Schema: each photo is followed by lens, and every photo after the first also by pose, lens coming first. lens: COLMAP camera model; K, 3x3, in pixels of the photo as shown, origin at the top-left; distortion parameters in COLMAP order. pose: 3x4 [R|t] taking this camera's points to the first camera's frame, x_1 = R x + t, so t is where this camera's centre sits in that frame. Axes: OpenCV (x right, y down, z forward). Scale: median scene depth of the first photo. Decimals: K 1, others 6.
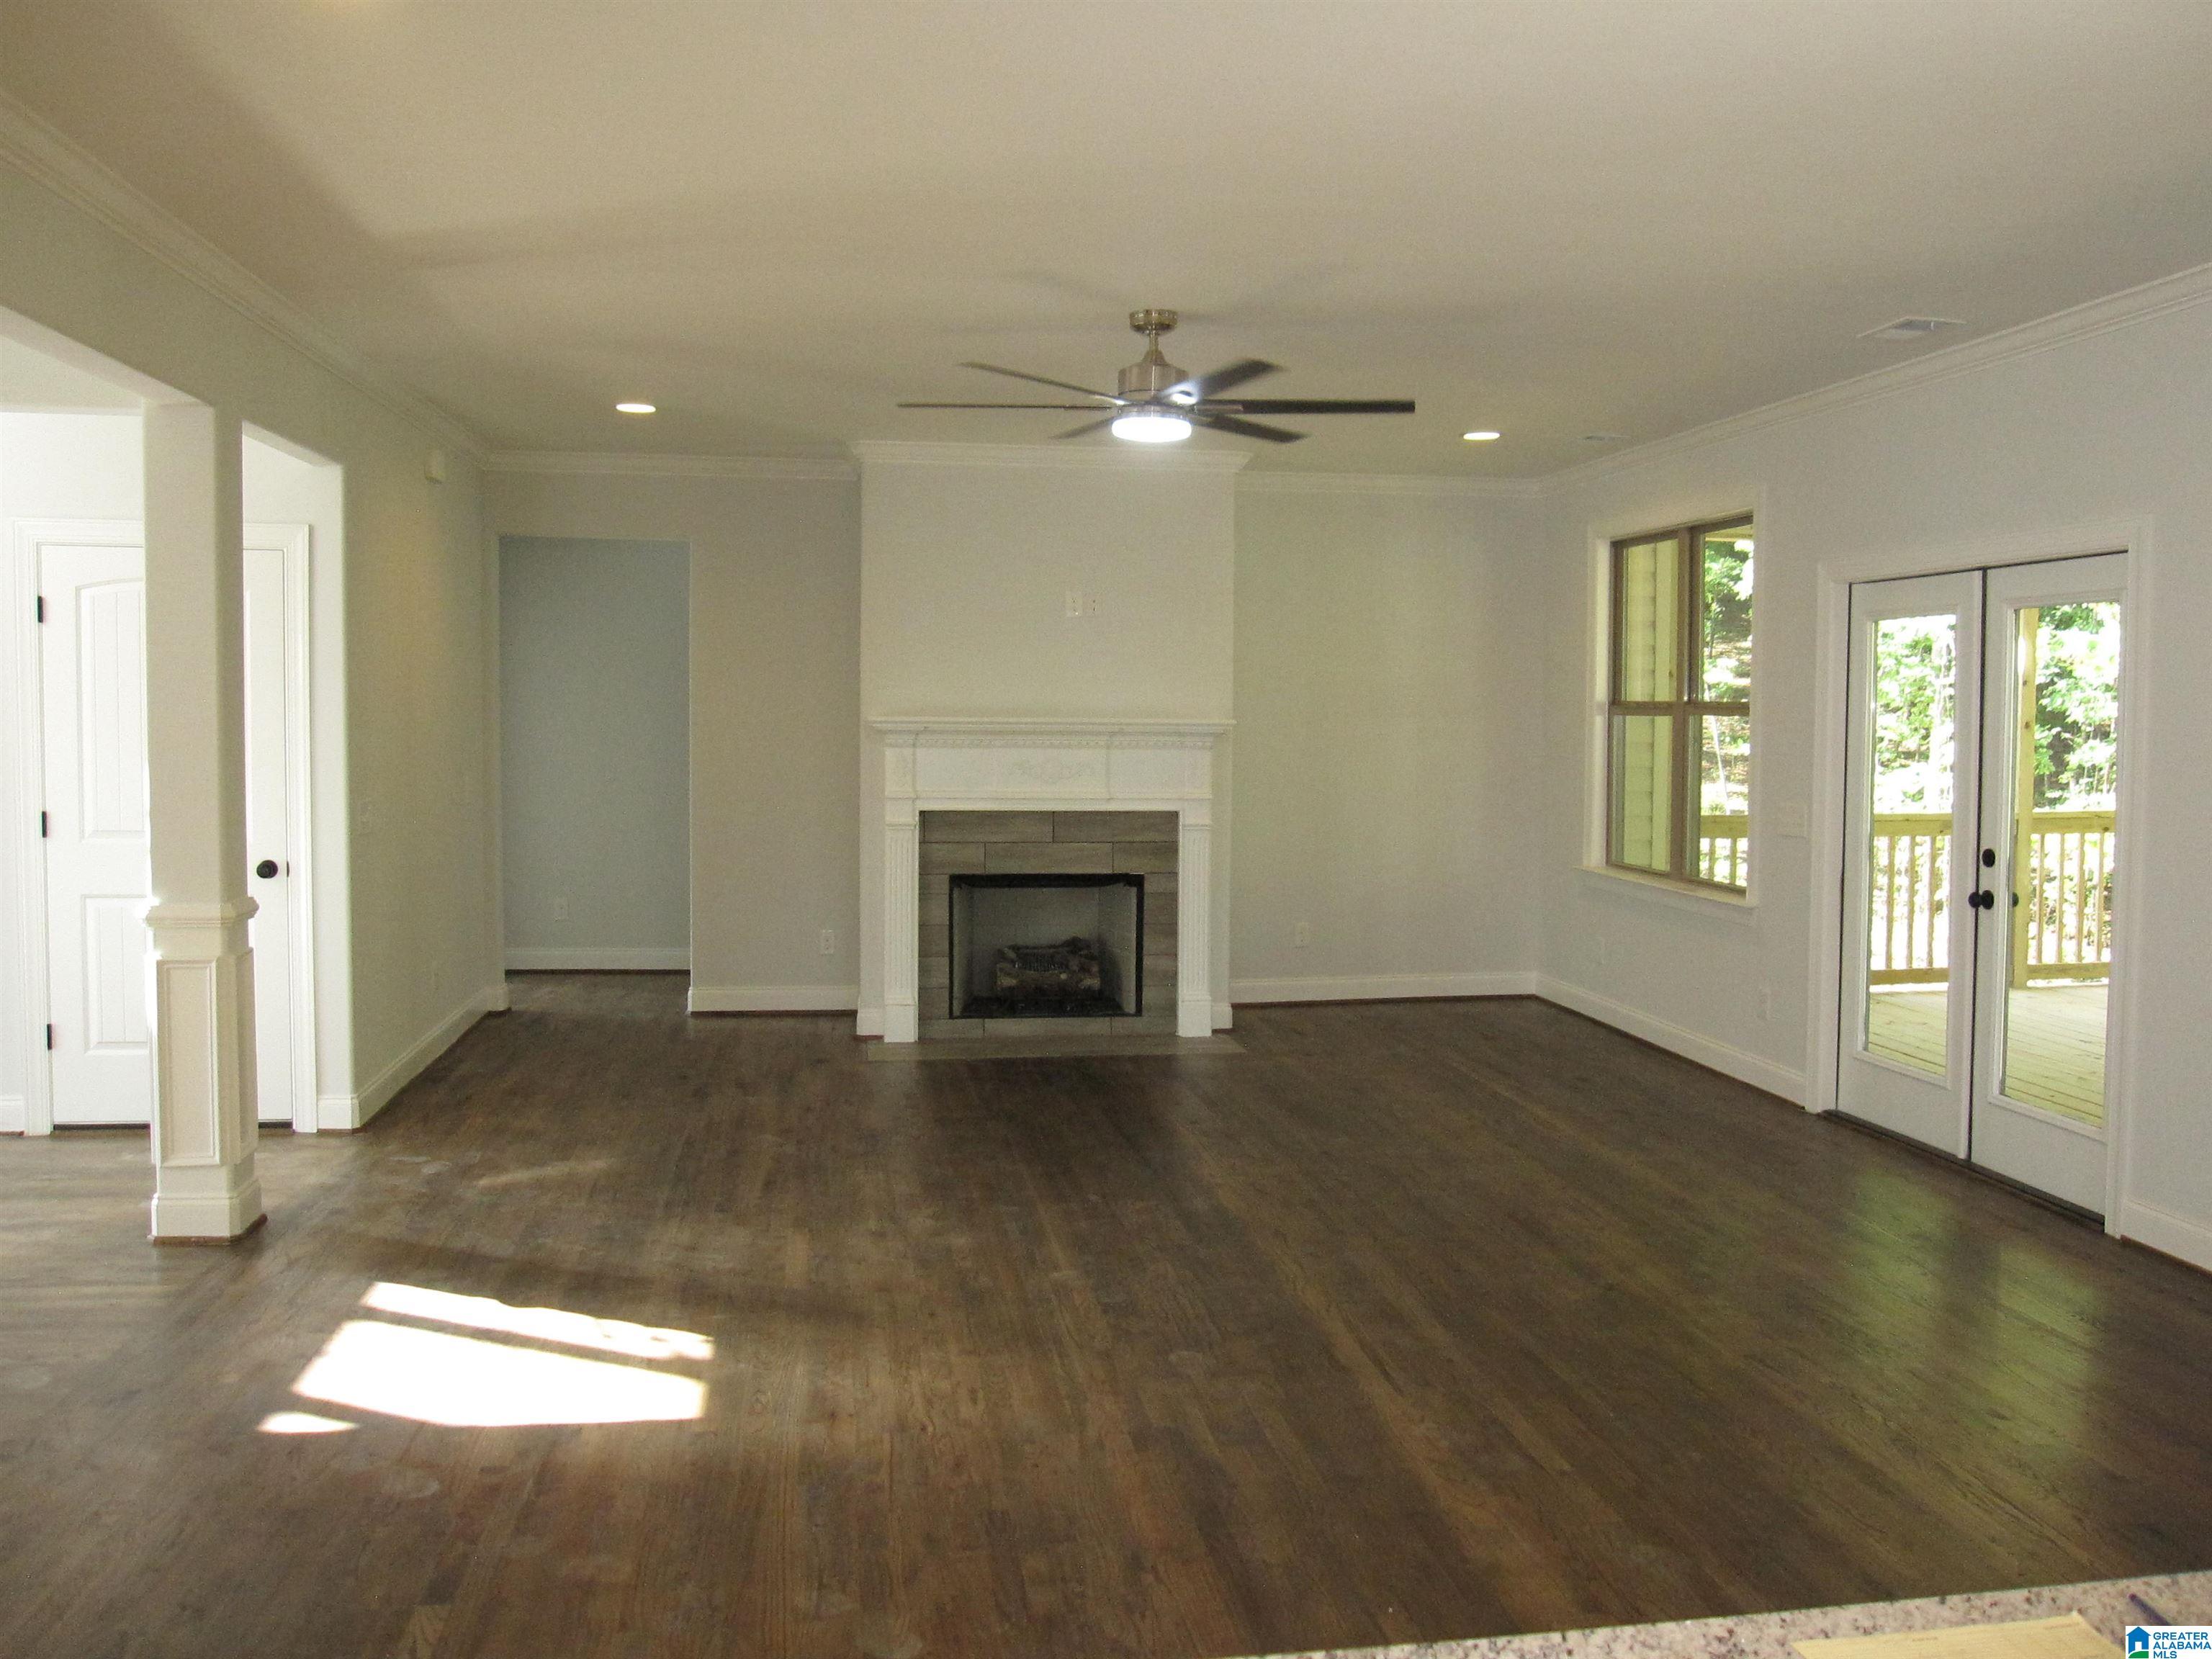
lens RADIAL K [[1798.2, 0, 1106.7], [0, 1798.2, 818.2], [0, 0, 1]] dist [-0.083623, 0.030449]
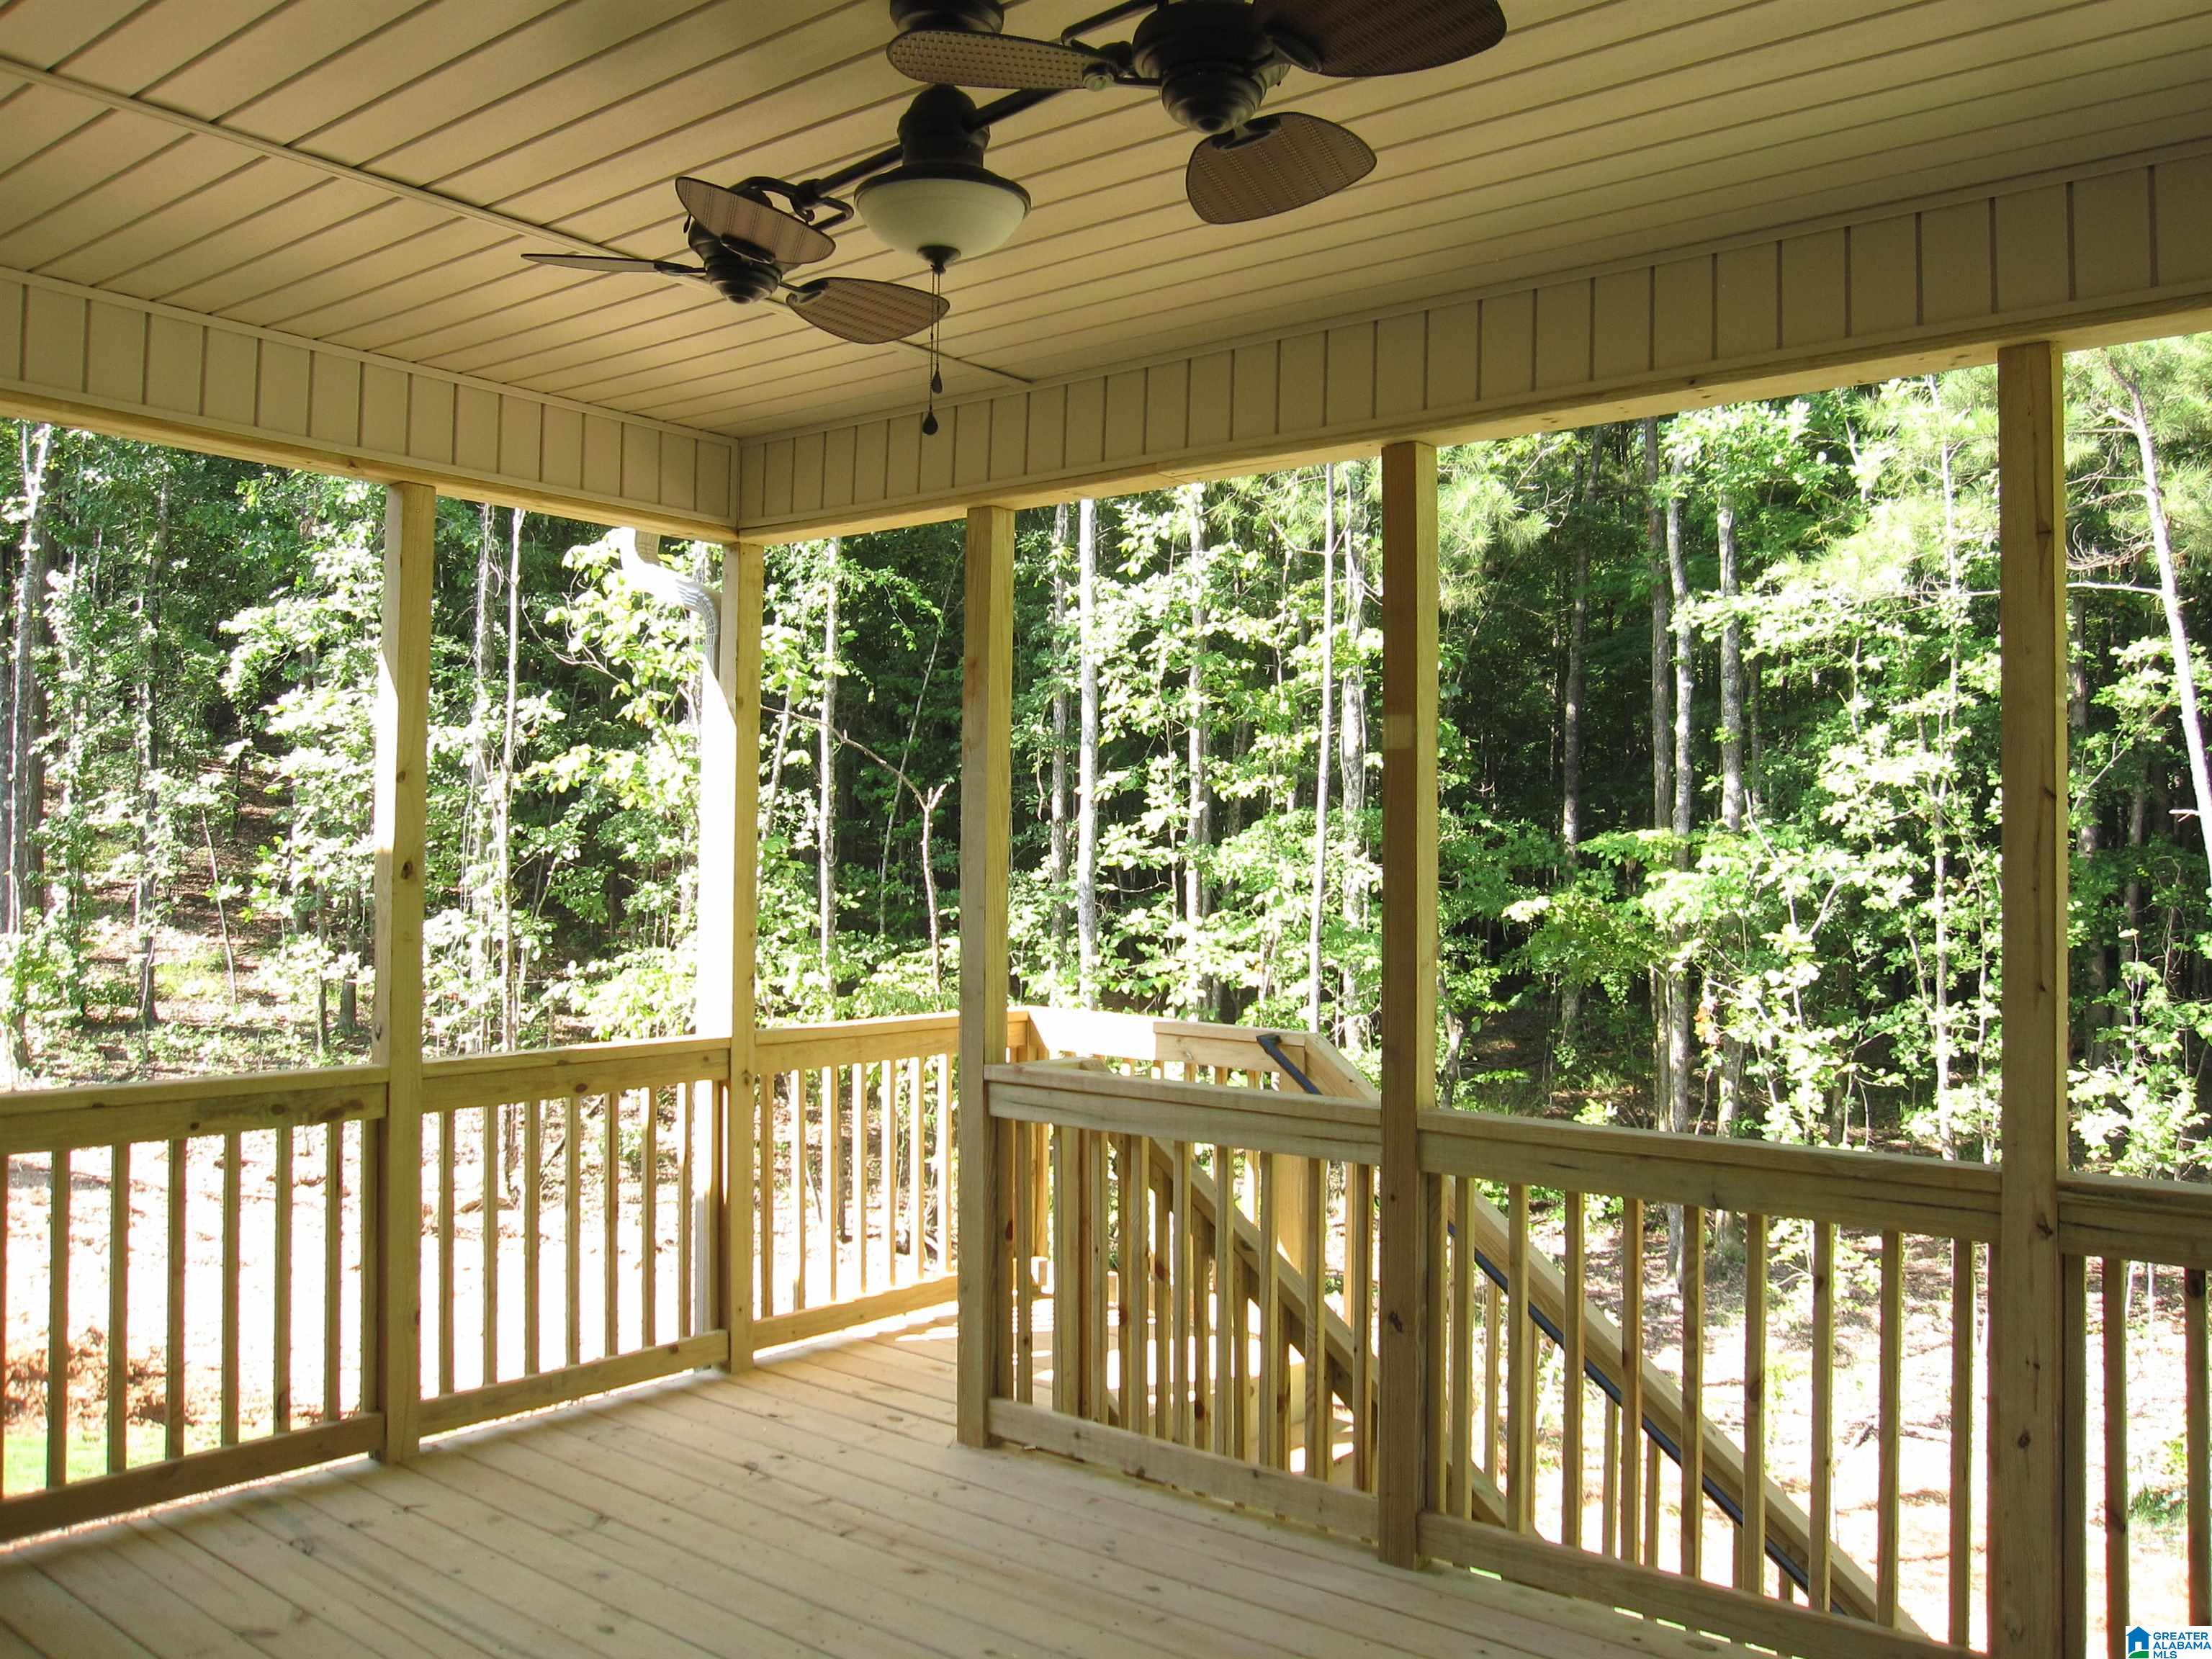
lens RADIAL K [[1798.2, 0, 1106.7], [0, 1798.2, 831.0], [0, 0, 1]] dist [-0.083623, 0.030449]
pose [[0.735297, 0.020373, 0.677439, 0.132446], [0.024067, 0.998133, -0.056141, -0.014805], [-0.677318, 0.057584, 0.733433, 0.205375]]
